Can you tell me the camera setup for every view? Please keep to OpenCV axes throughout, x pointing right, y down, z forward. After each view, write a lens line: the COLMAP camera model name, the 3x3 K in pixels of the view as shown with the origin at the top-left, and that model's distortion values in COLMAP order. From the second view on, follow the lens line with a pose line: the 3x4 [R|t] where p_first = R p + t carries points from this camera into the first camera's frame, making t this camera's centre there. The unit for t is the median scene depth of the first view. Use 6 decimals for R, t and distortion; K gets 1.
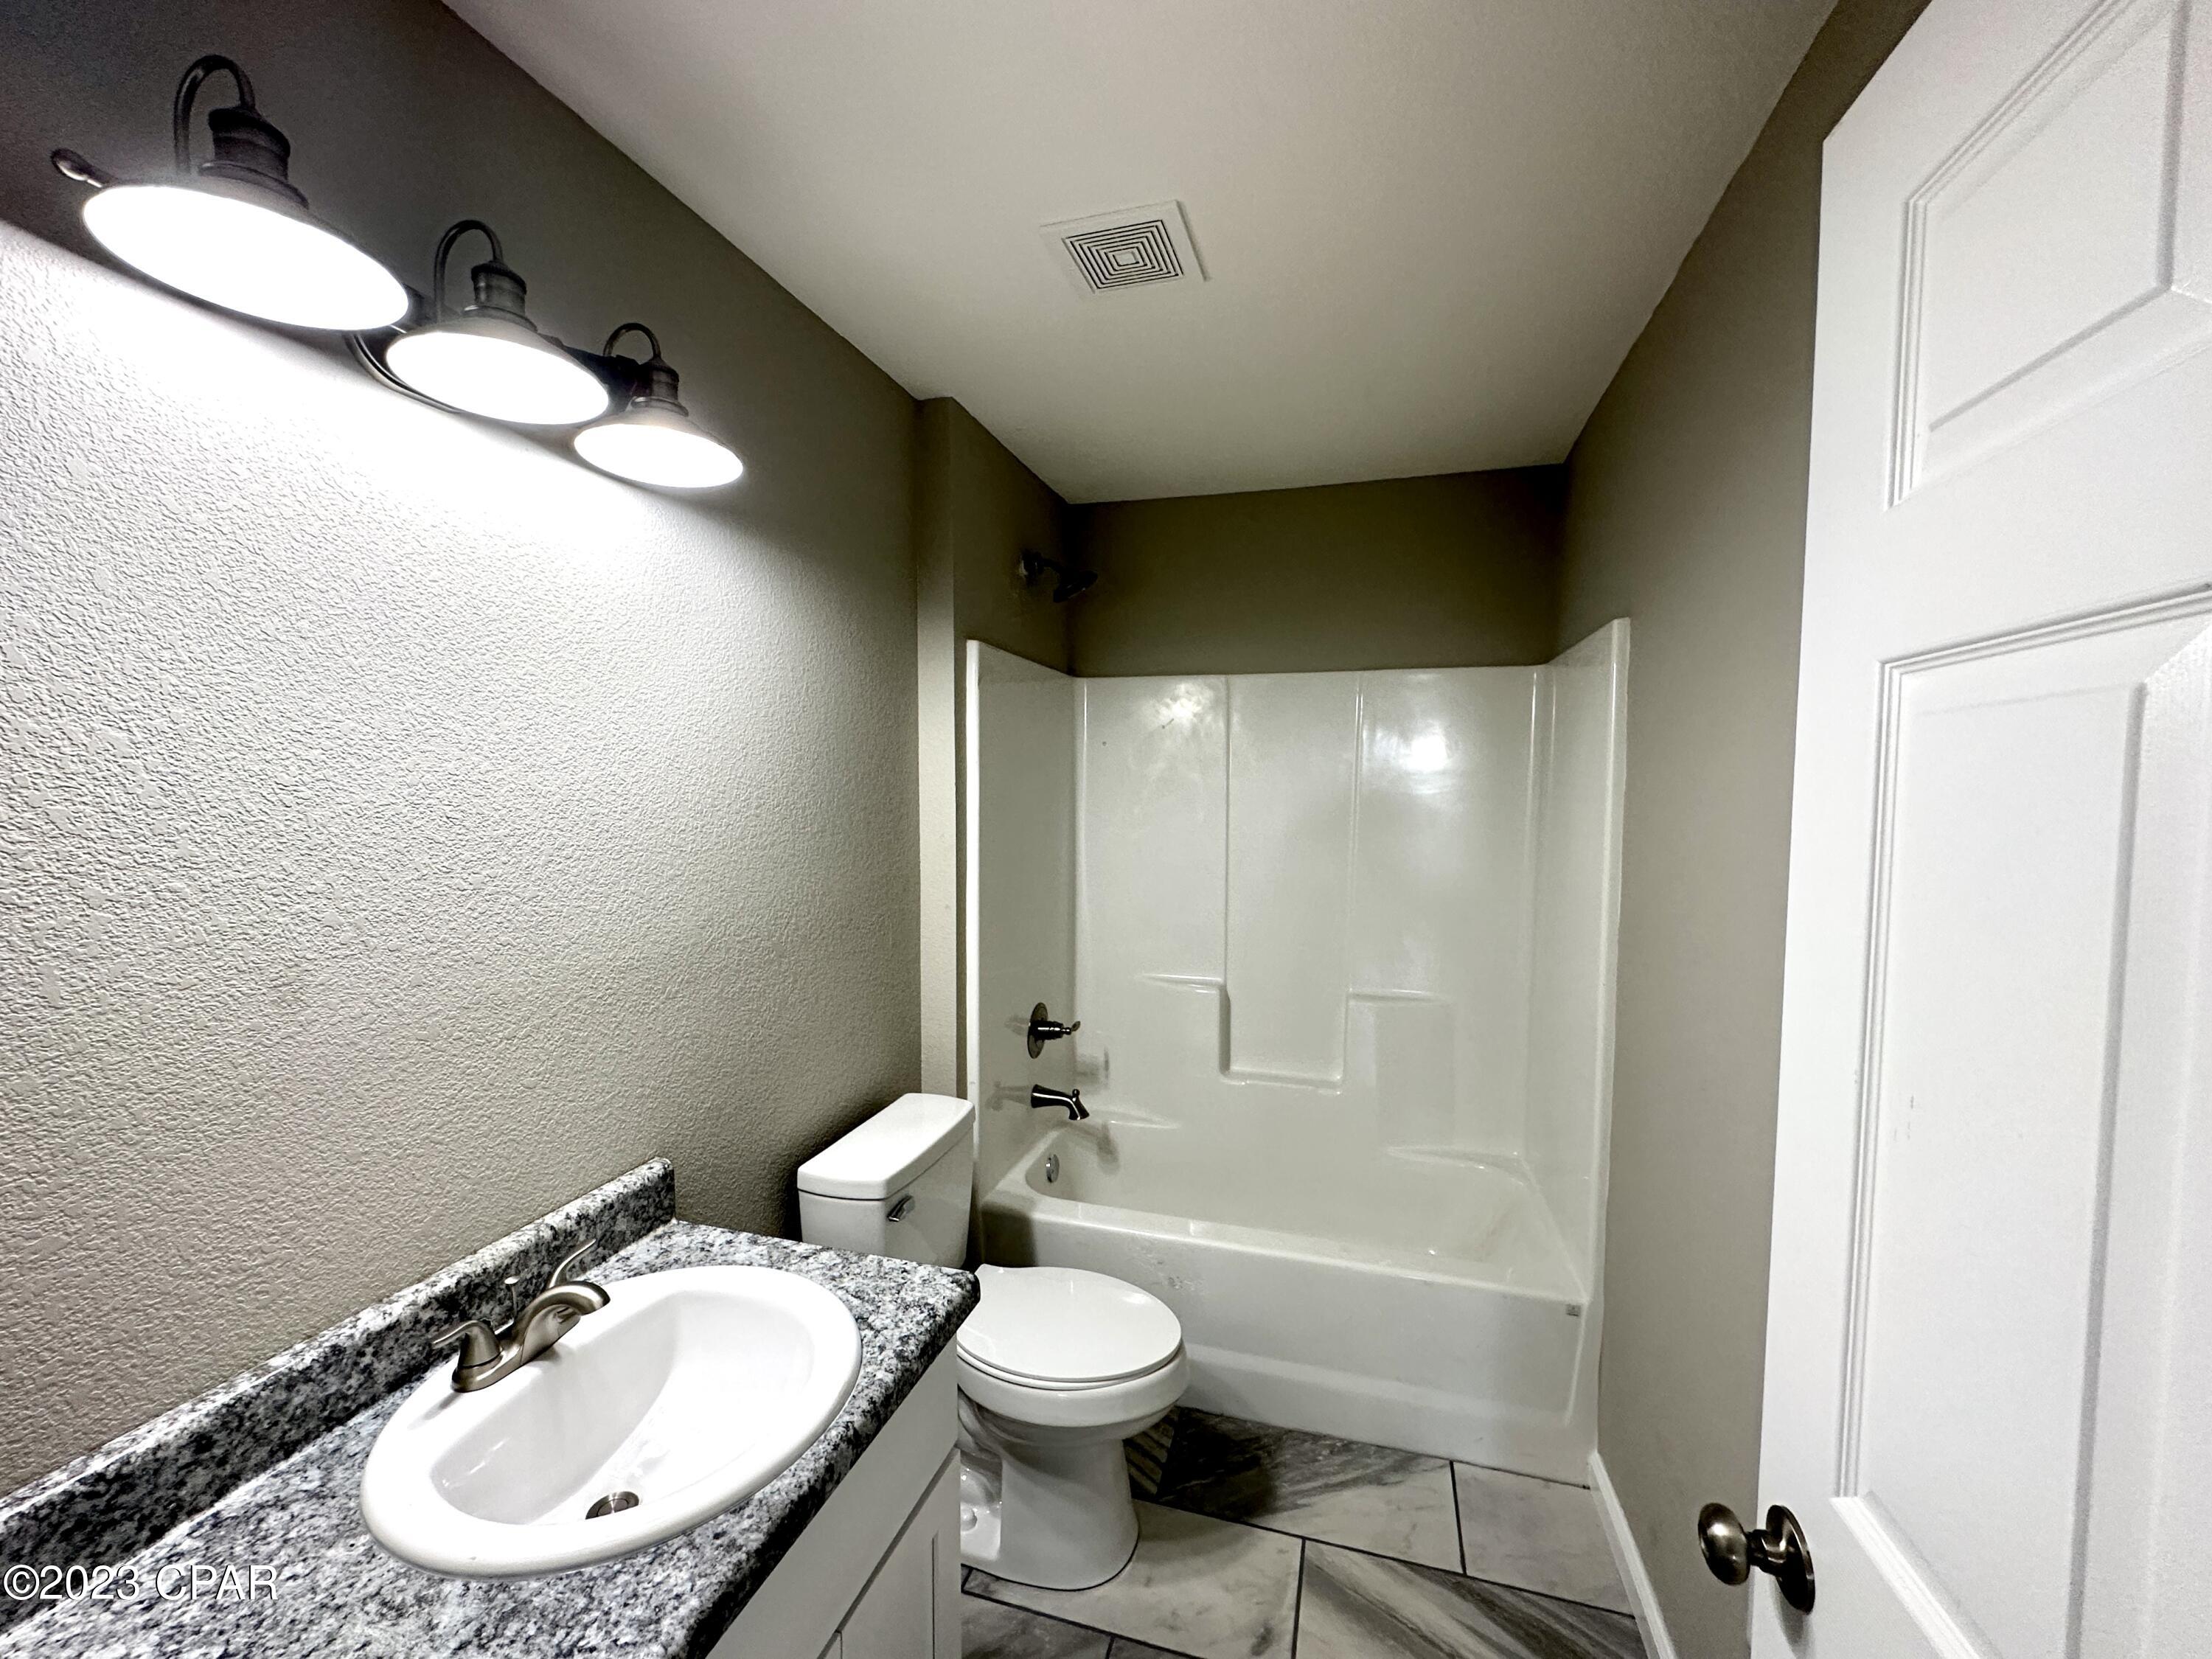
lens RADIAL K [[886.2, 0, 1112.4], [0, 886.2, 833.2], [0, 0, 1]] dist [0.002099, 0.000134]
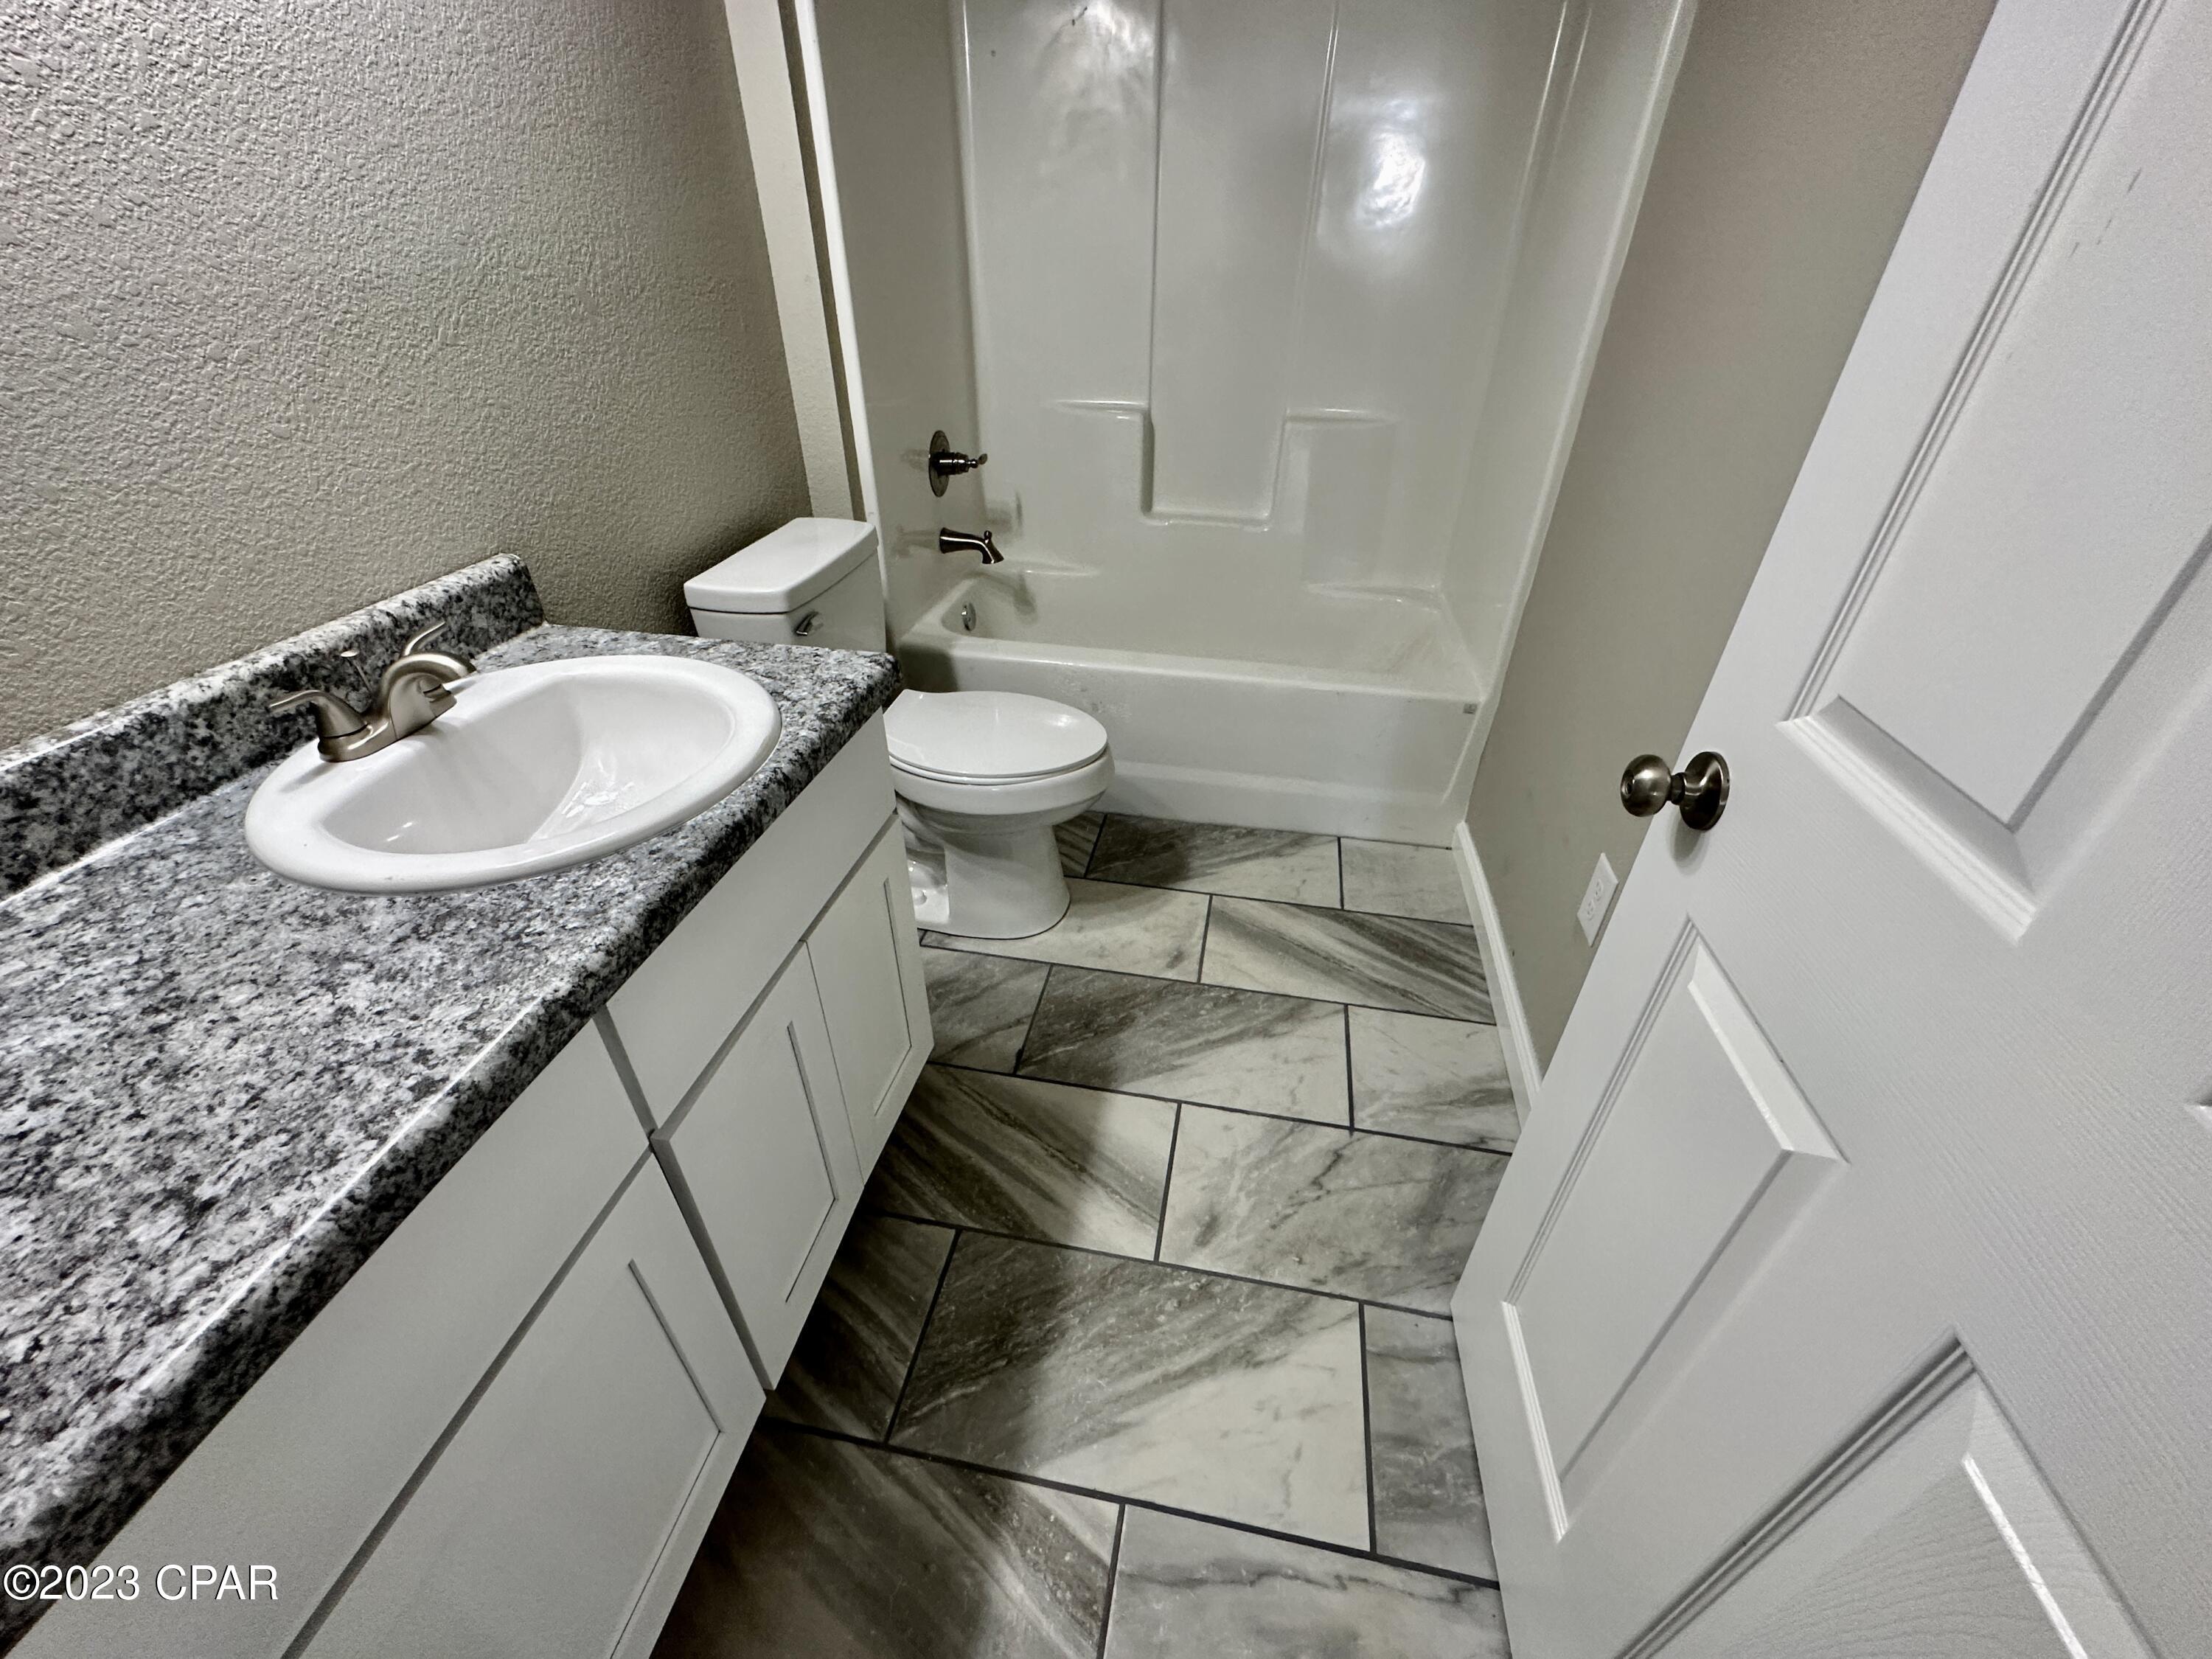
lens RADIAL K [[886.2, 0, 1111.0], [0, 886.2, 824.1], [0, 0, 1]] dist [0.002099, 0.000134]
pose [[0.995010, -0.051176, 0.085649, -0.014742], [0.000762, 0.862304, 0.506391, 0.159639], [-0.099770, -0.503799, 0.858040, 0.075064]]
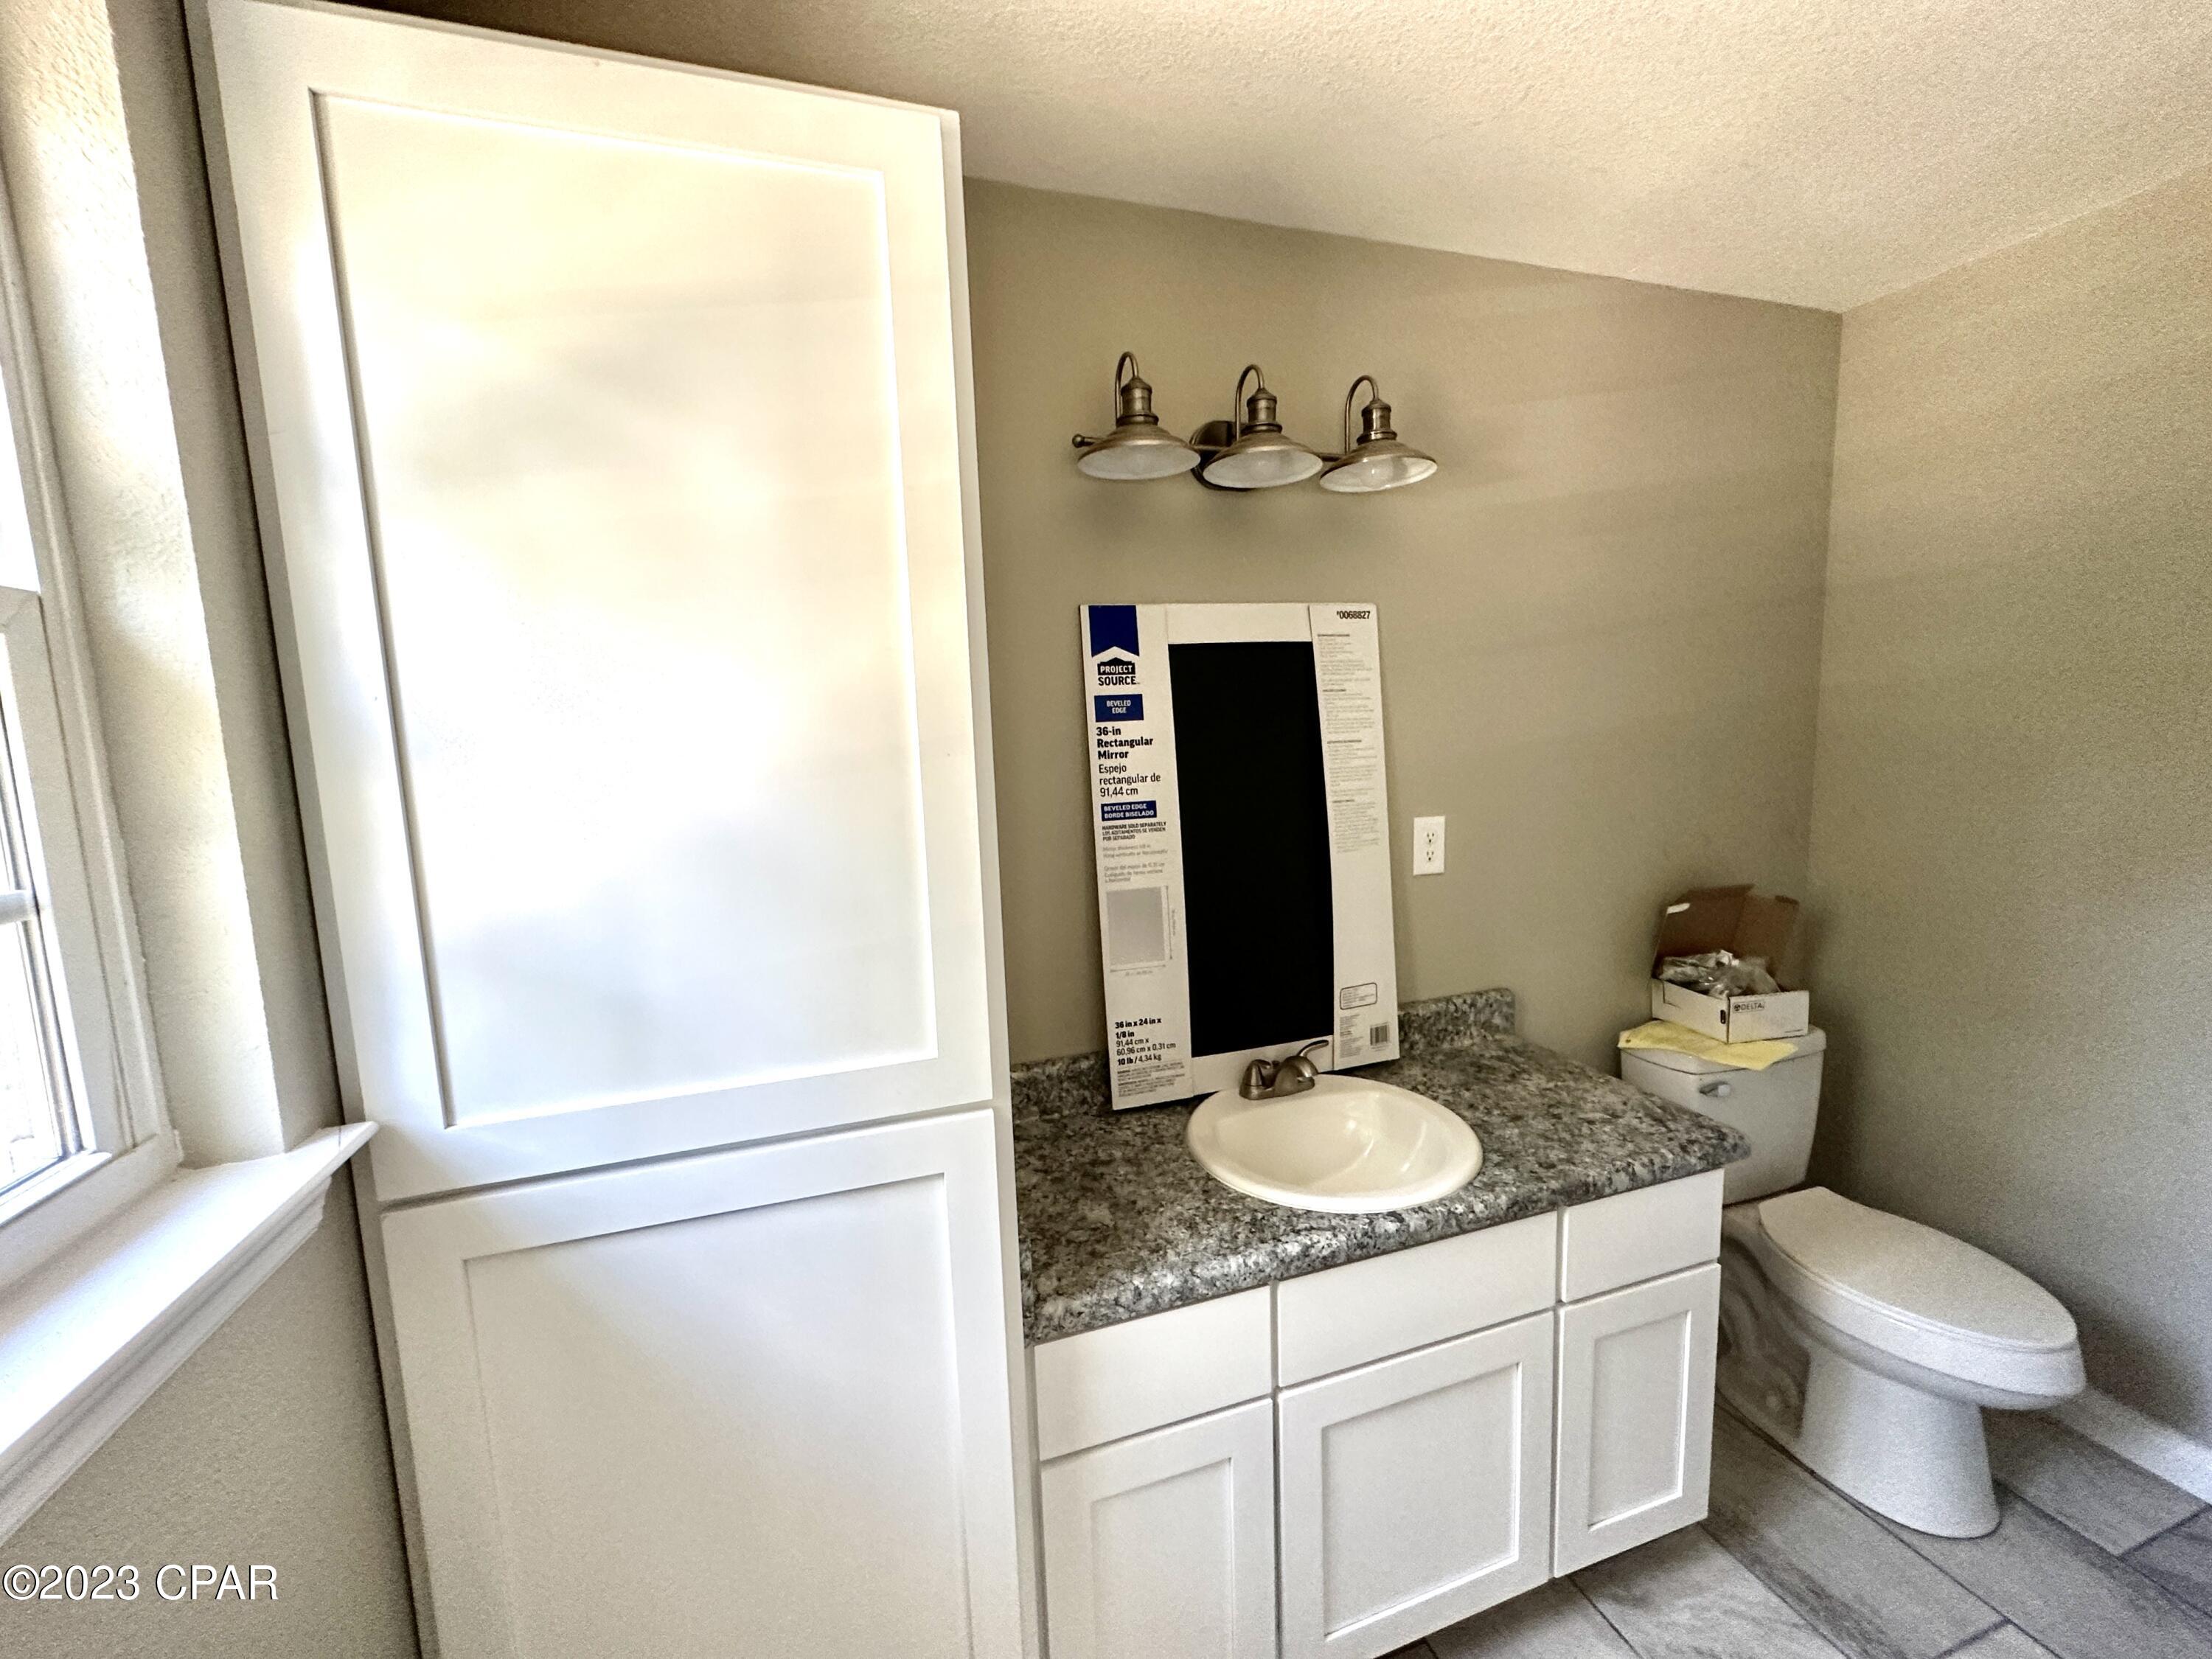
lens RADIAL K [[886.2, 0, 1112.0], [0, 886.2, 826.9], [0, 0, 1]] dist [0.002099, 0.000134]
pose [[0.577236, 0.079924, -0.812657, 0.244450], [-0.020734, 0.996312, 0.083259, 0.005688], [0.816314, -0.031210, 0.576764, -0.357748]]
